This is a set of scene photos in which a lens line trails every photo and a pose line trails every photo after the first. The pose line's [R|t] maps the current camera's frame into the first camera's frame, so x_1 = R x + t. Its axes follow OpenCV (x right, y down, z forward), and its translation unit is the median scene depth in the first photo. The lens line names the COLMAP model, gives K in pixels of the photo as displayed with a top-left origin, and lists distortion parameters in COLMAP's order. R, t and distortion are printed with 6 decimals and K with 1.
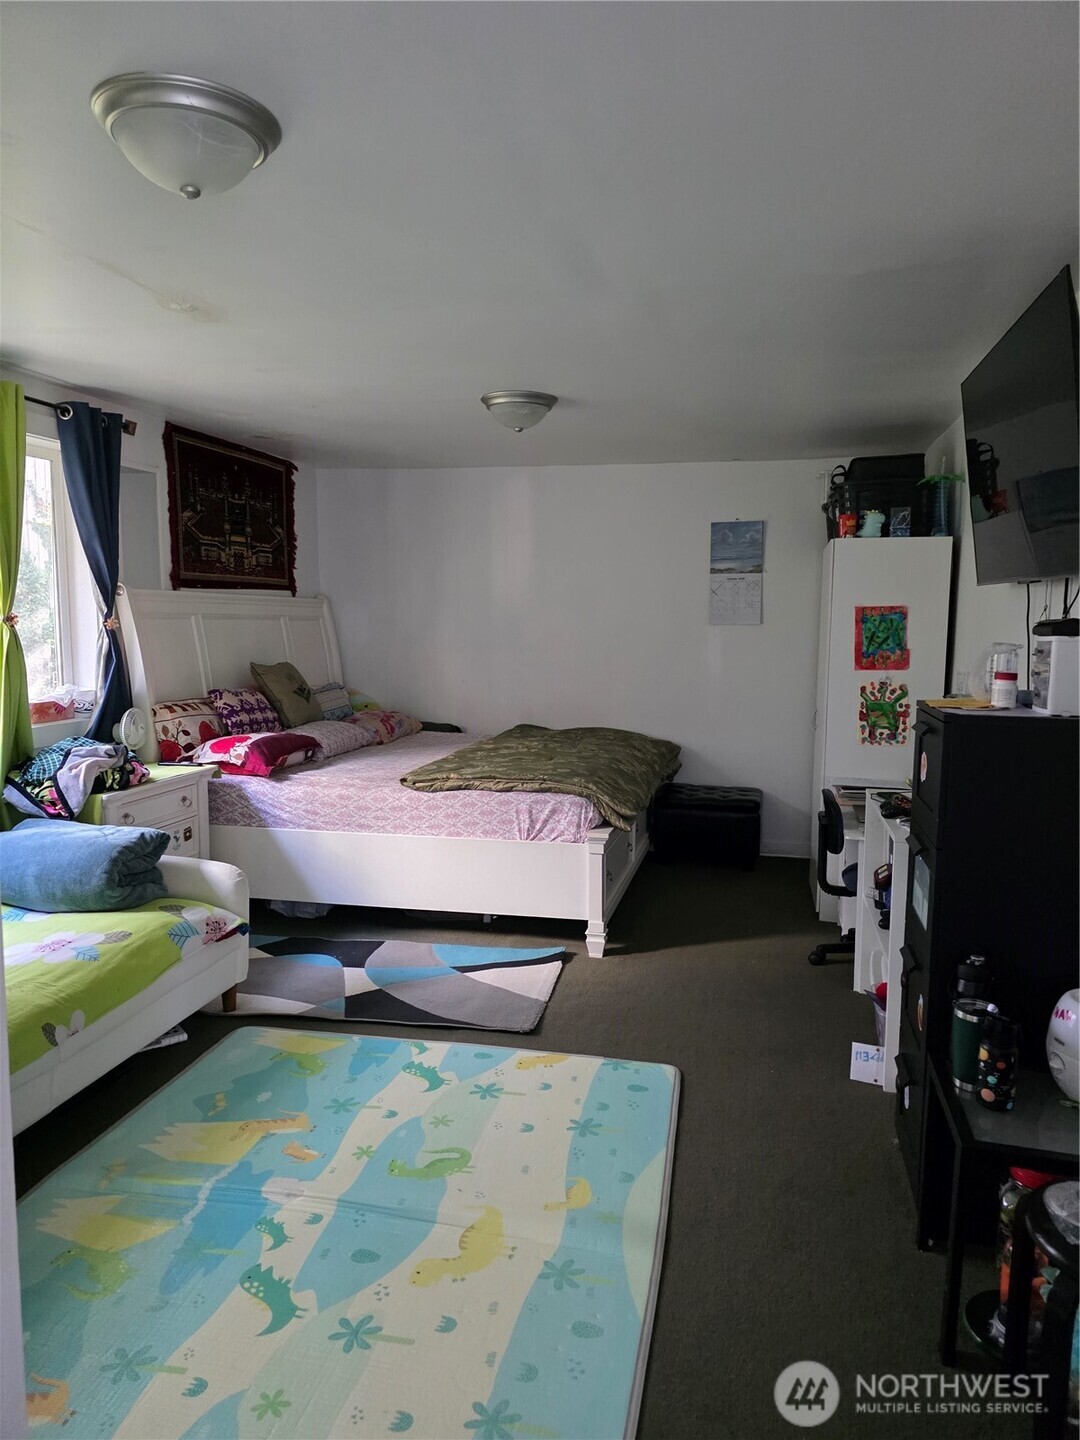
lens RADIAL K [[958.8, 0, 544.8], [0, 958.8, 720.8], [0, 0, 1]] dist [0.010819, -0.003552]
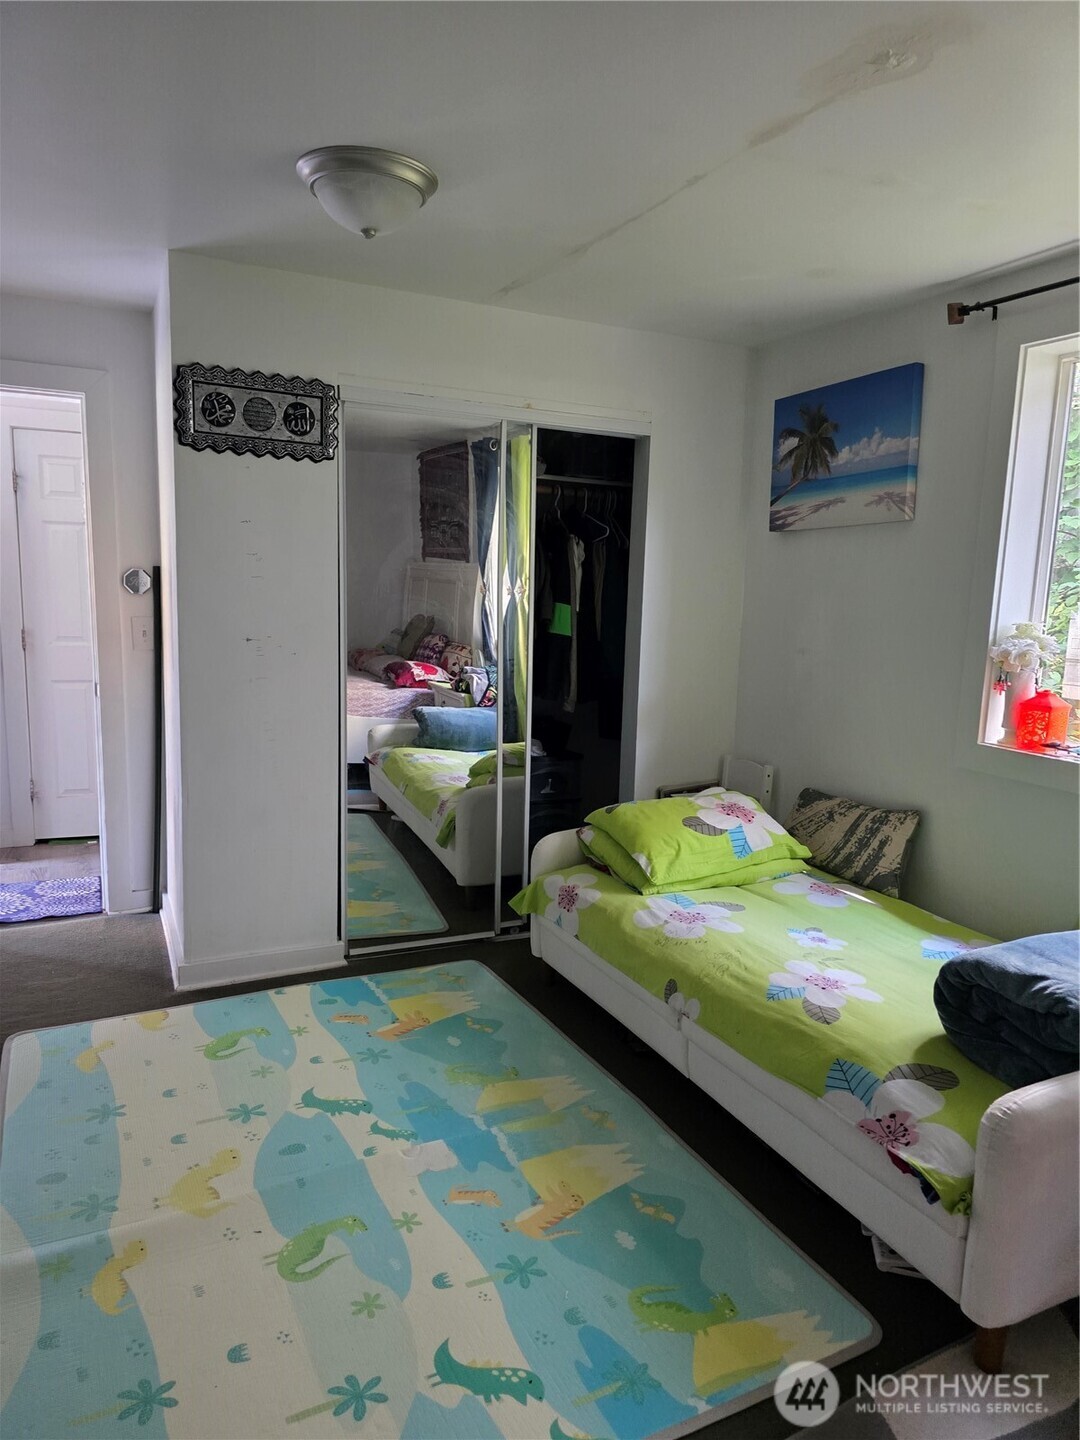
lens RADIAL K [[958.8, 0, 548.1], [0, 958.8, 724.8], [0, 0, 1]] dist [0.010819, -0.003552]
pose [[-0.765543, 0.061387, -0.640450, 0.221942], [-0.116399, 0.965797, 0.231705, -0.168316], [0.632768, 0.251928, -0.732214, 1.572406]]
